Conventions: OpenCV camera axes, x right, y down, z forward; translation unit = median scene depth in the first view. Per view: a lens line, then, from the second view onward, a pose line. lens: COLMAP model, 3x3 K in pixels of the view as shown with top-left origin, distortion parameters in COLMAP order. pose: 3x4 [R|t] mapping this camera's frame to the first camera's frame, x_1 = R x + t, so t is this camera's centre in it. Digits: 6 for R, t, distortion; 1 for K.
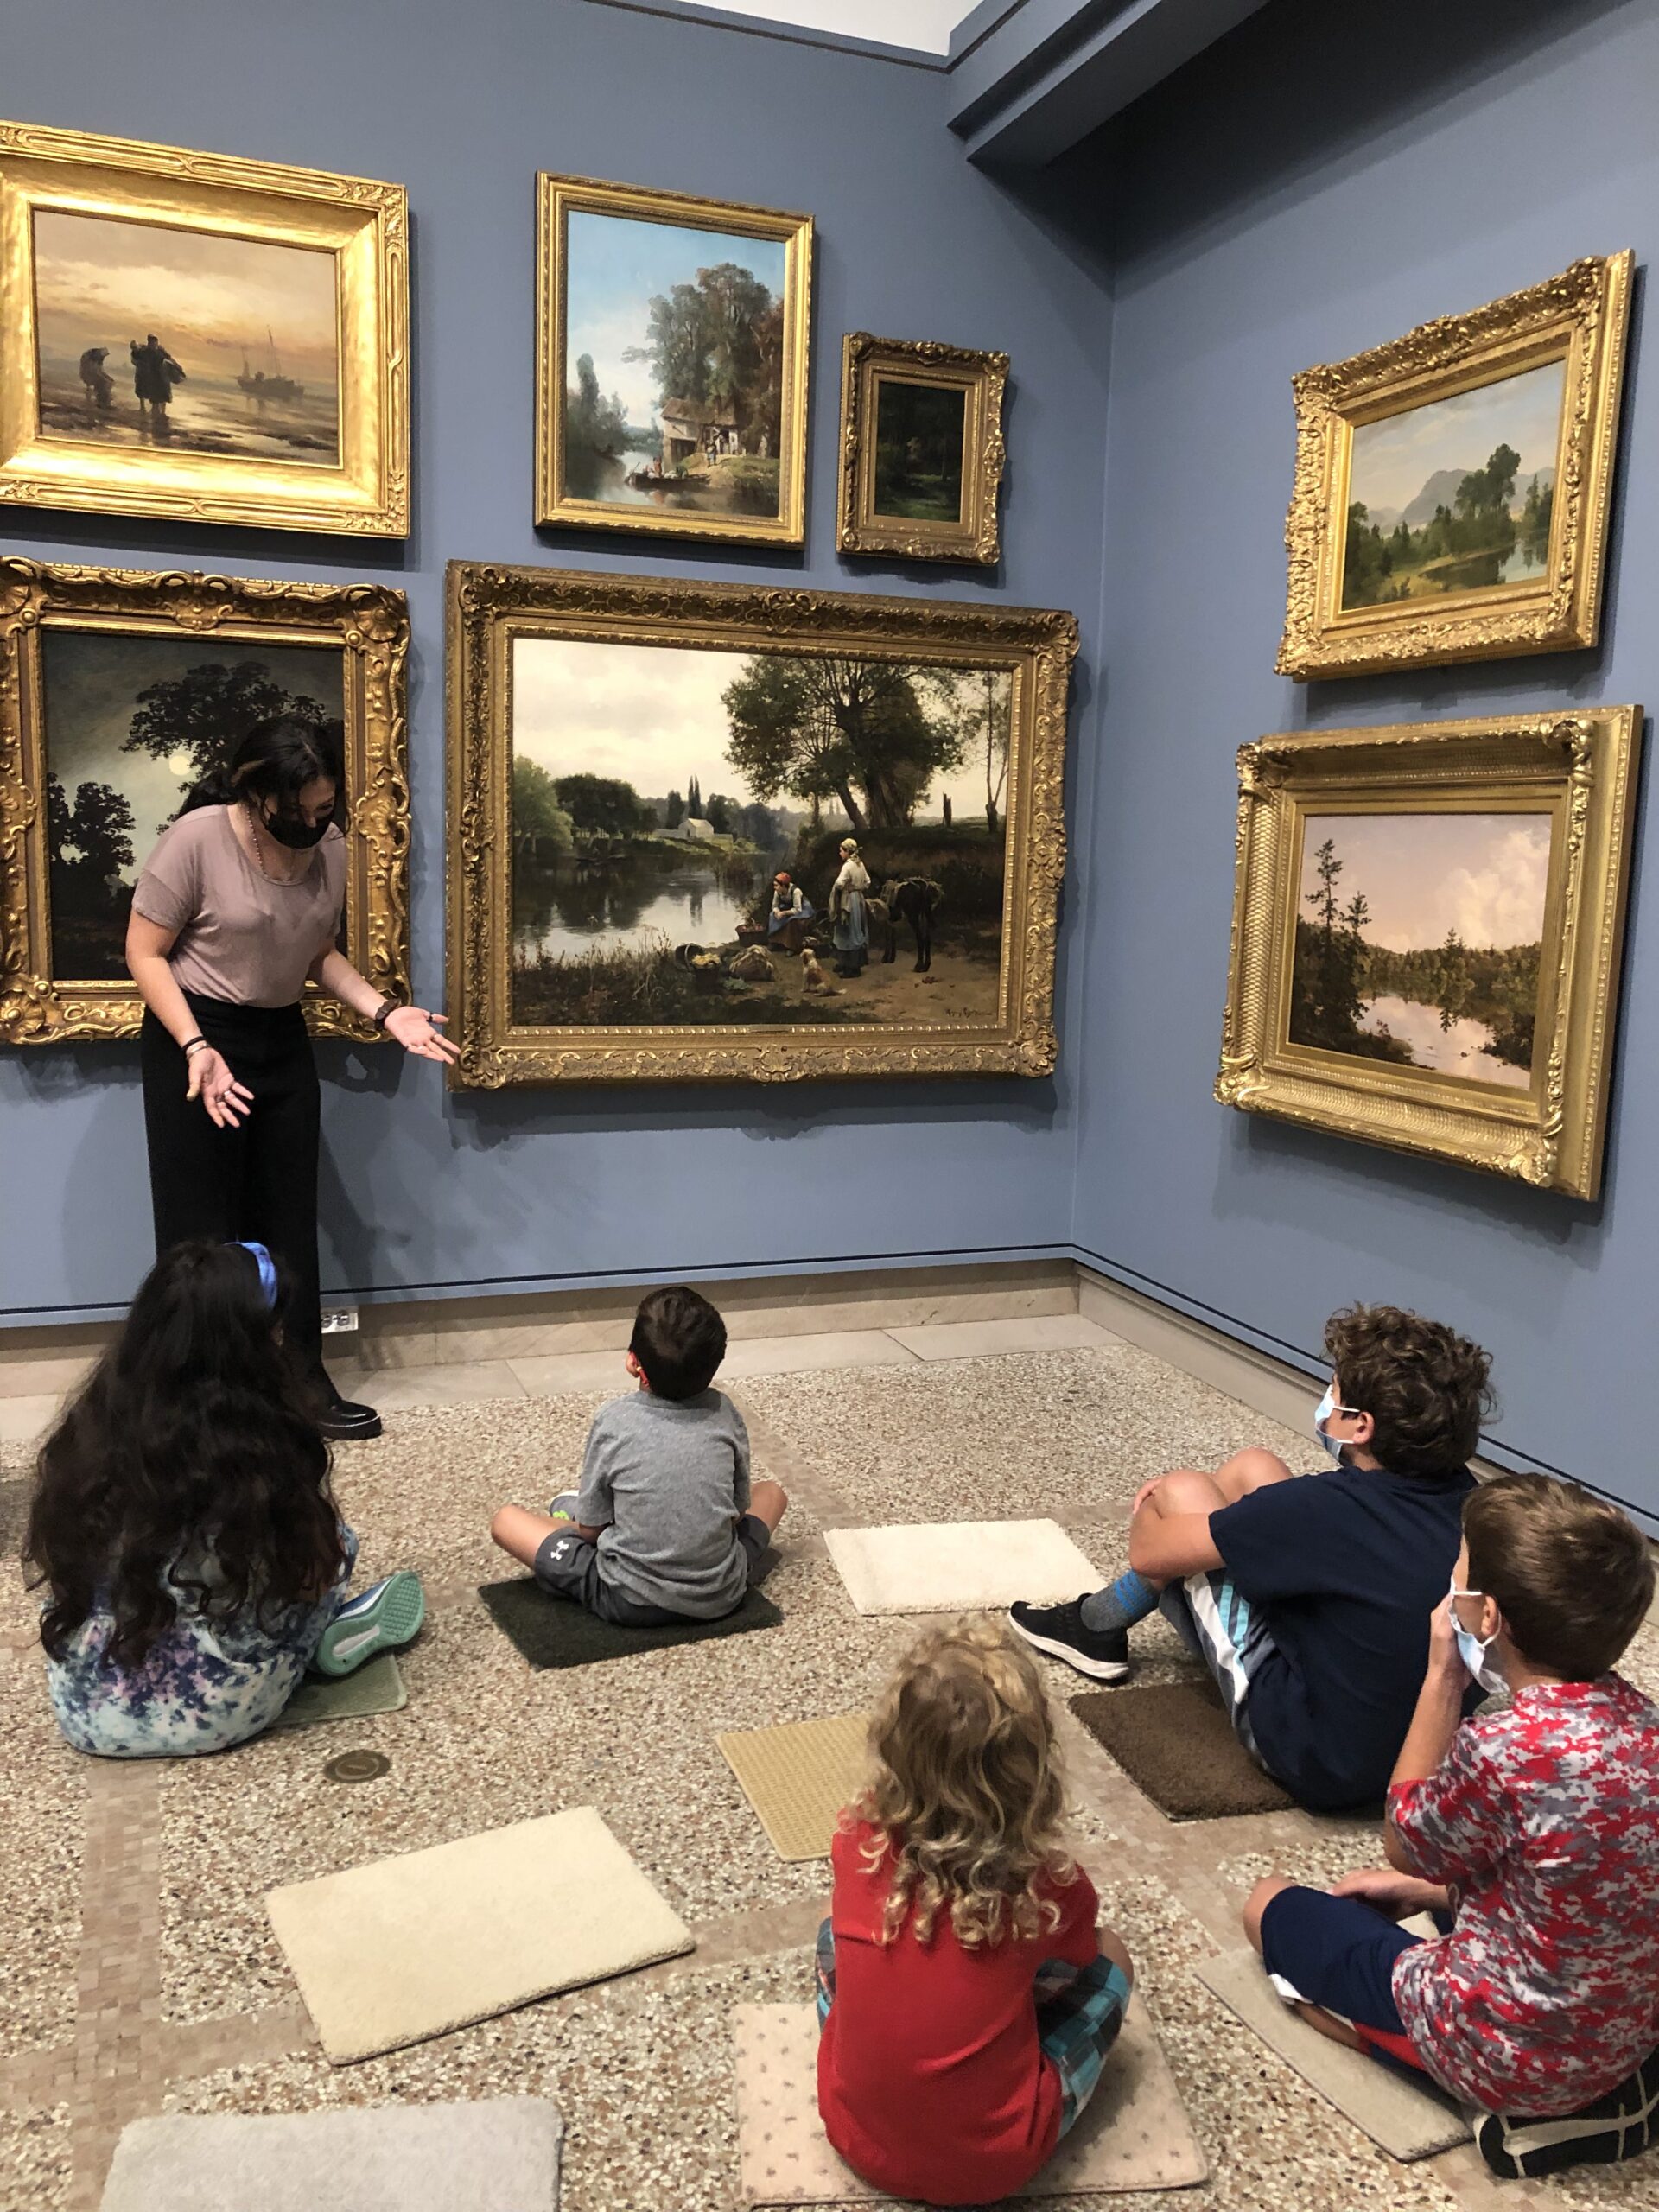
lens RADIAL K [[1800.1, 0, 833.5], [0, 1800.1, 1070.3], [0, 0, 1]] dist [0.069555, -0.002284]
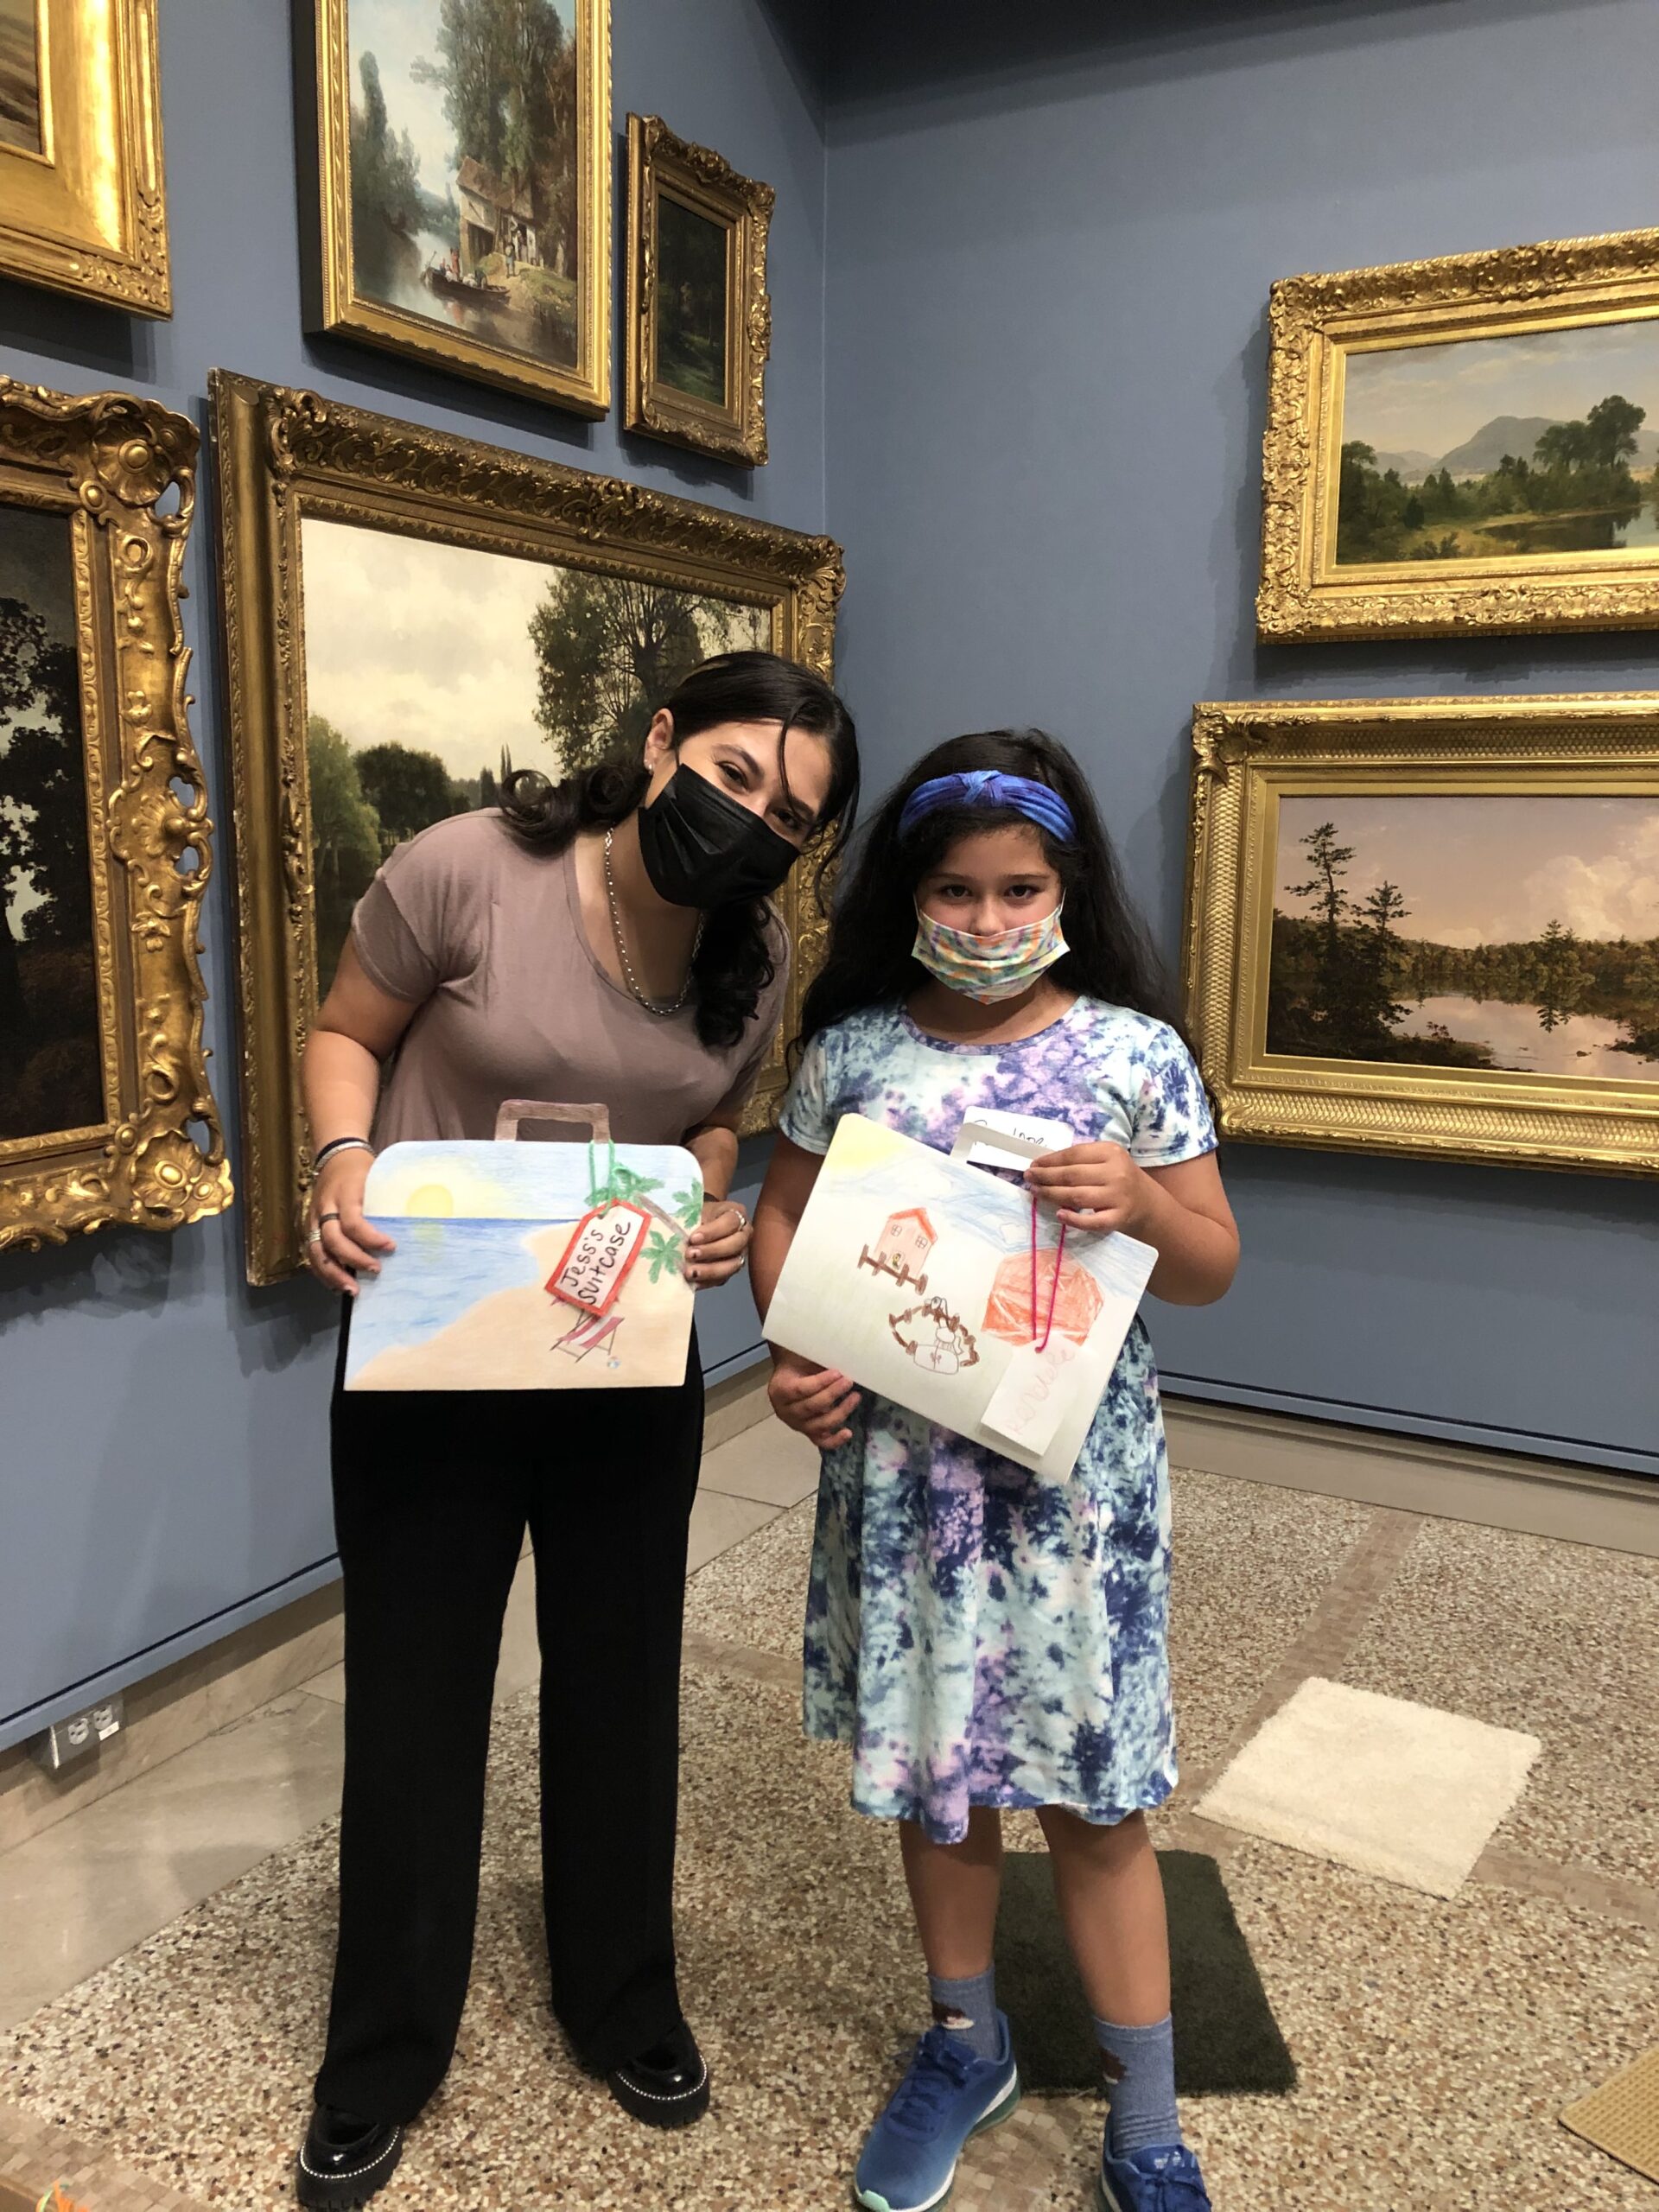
lens RADIAL K [[1823.5, 0, 829.5], [0, 1823.5, 1106.0], [0, 0, 1]] dist [-0.051017, 0.159971]
pose [[0.765012, -0.124815, 0.631805, -0.454770], [0.096501, 0.992180, 0.079161, -0.077903], [-0.636745, 0.000411, 0.771075, 0.435150]]
